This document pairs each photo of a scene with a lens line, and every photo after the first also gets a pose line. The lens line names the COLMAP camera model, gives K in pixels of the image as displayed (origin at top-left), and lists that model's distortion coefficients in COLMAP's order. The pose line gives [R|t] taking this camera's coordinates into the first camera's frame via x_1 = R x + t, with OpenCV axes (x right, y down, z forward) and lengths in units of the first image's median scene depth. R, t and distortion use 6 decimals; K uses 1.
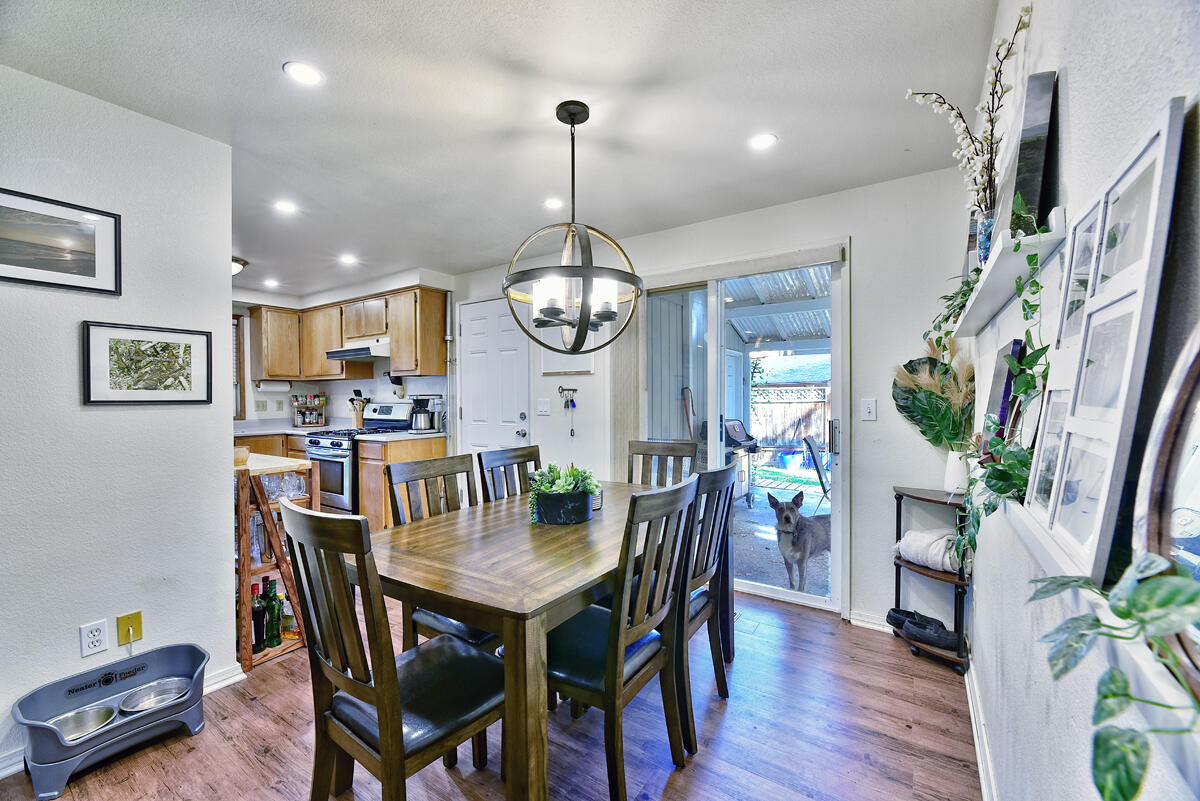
lens RADIAL K [[485.9, 0, 598.5], [0, 485.9, 403.8], [0, 0, 1]] dist [0.003093, -0.004247]
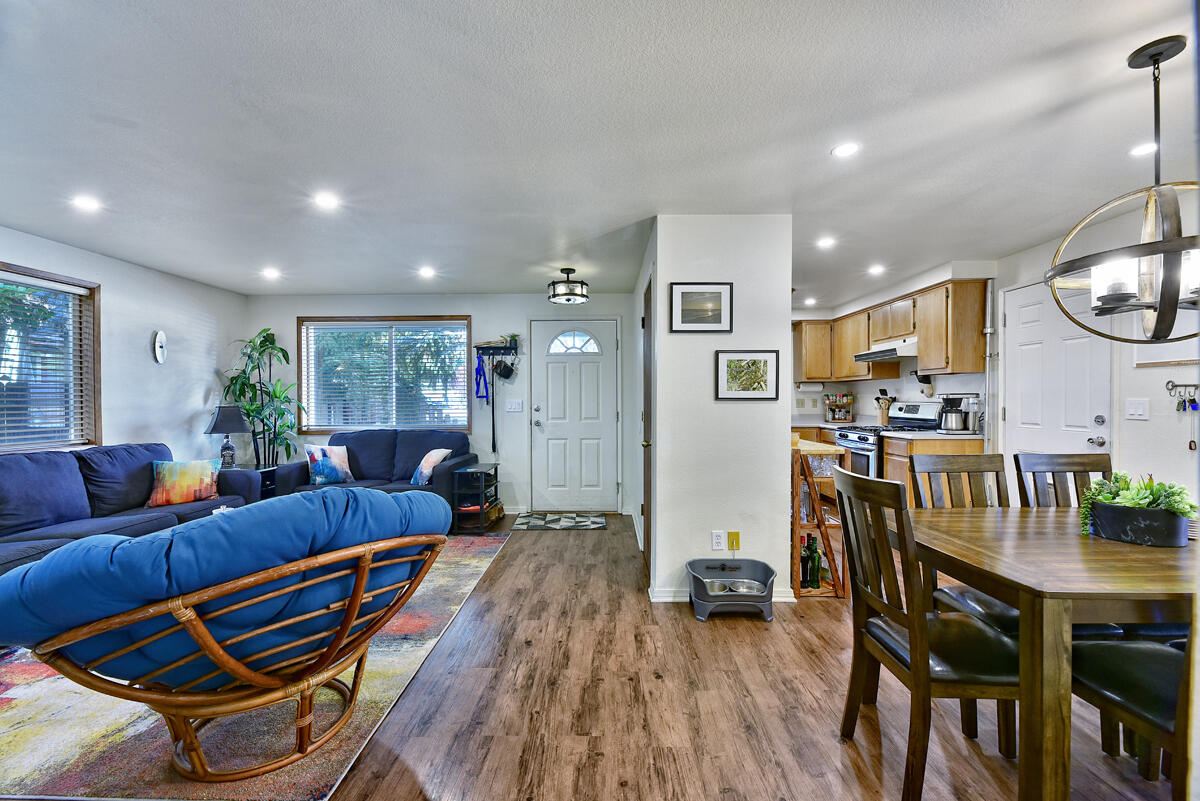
lens RADIAL K [[485.9, 0, 601.3], [0, 485.9, 401.5], [0, 0, 1]] dist [0.003093, -0.004247]
pose [[0.553788, 0.008986, -0.832609, 0.091356], [-0.011731, 0.999927, 0.002989, 0.004485], [0.832575, 0.008112, 0.553853, -0.195072]]
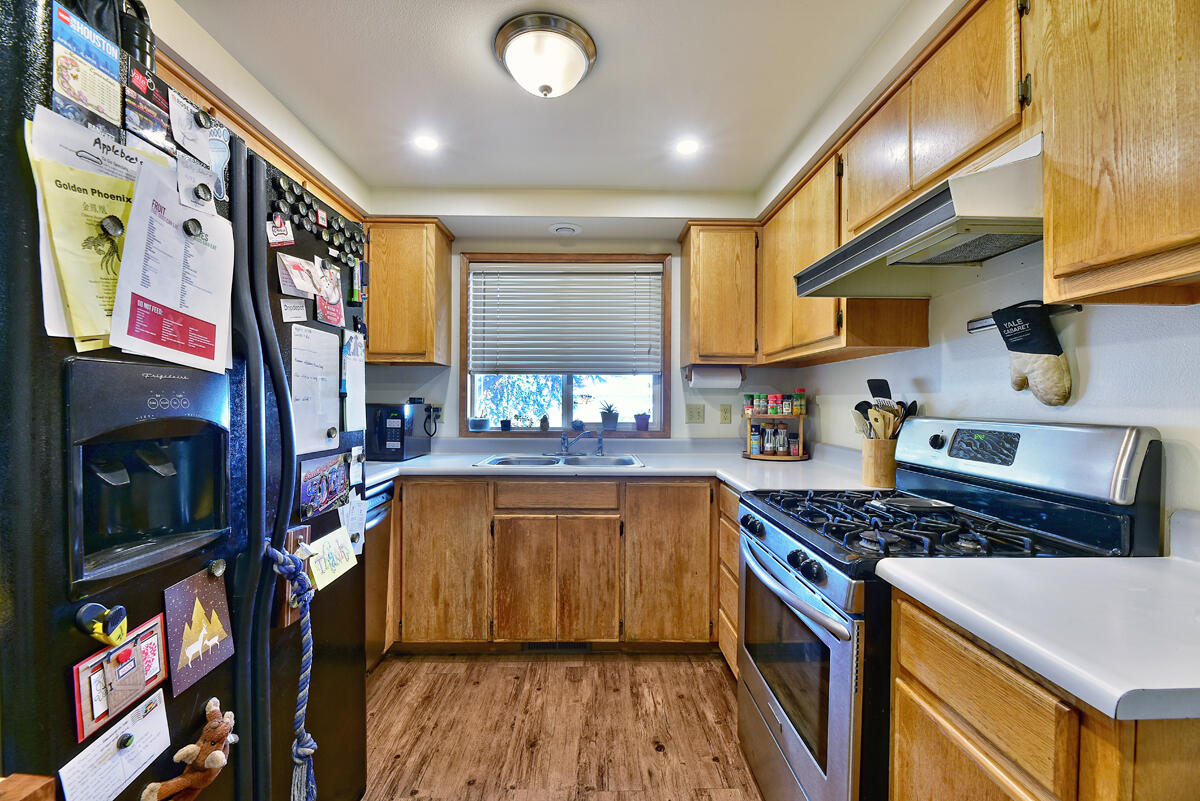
lens RADIAL K [[485.9, 0, 599.5], [0, 485.9, 401.7], [0, 0, 1]] dist [0.003093, -0.004247]
pose [[0.574847, 0.010080, -0.818198, -0.717773], [-0.020824, 0.999780, -0.002314, -0.014902], [0.817996, 0.018368, 0.574931, 1.397375]]
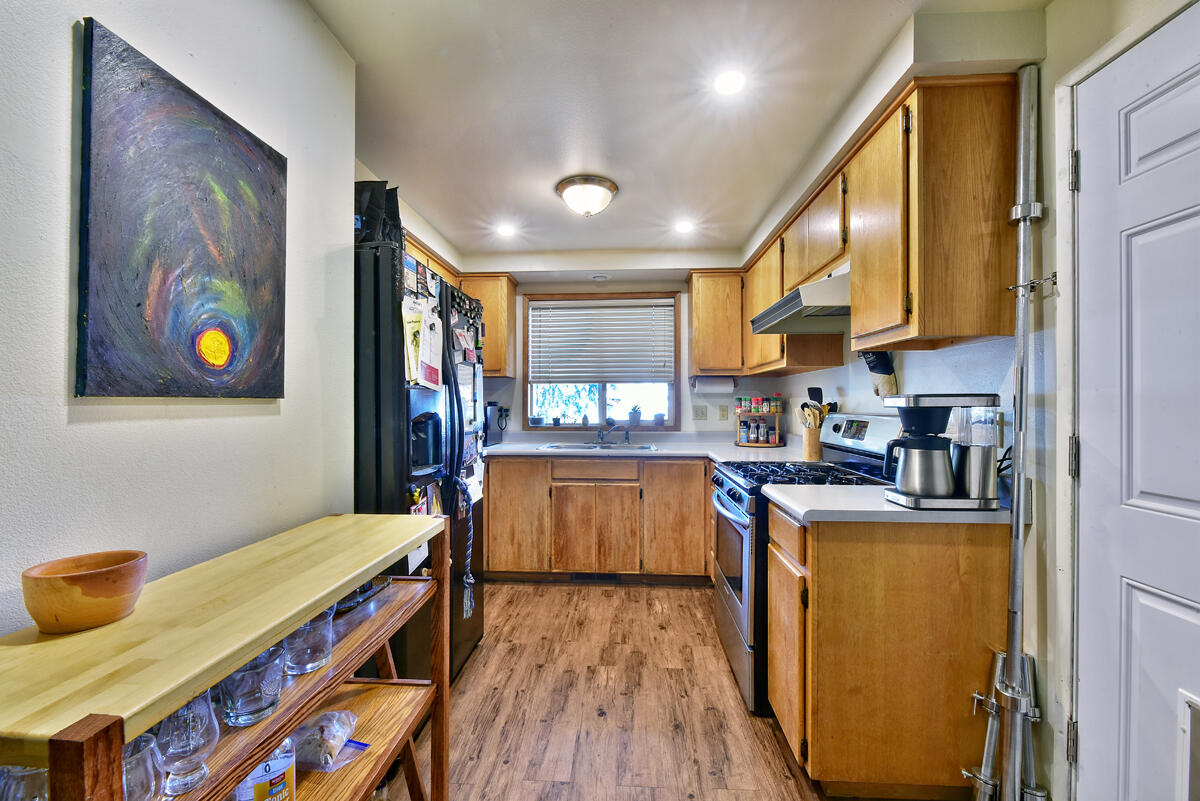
lens RADIAL K [[485.9, 0, 599.6], [0, 485.9, 400.2], [0, 0, 1]] dist [0.003093, -0.004247]
pose [[0.512622, 0.000535, -0.858614, -0.350017], [-0.015296, 0.999847, -0.008510, -0.014705], [0.858478, 0.017496, 0.512552, 1.178796]]
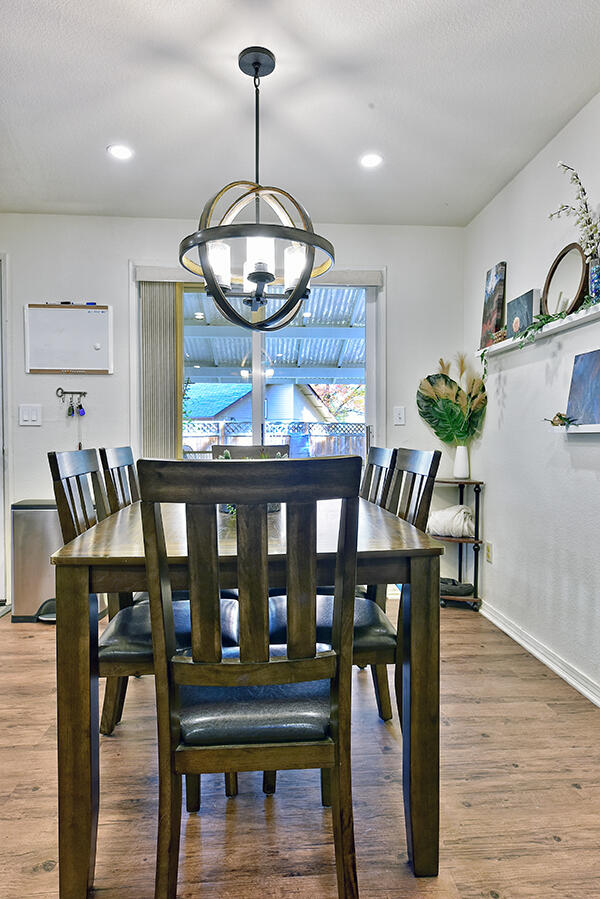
lens RADIAL K [[537.6, 0, 299.5], [0, 537.6, 451.2], [0, 0, 1]] dist [-0.001332, -0.001087]
pose [[0.787303, -0.009679, 0.616490, -0.509838], [0.004028, 0.999936, 0.010555, 0.095406], [-0.616553, -0.005827, 0.787292, 0.131160]]
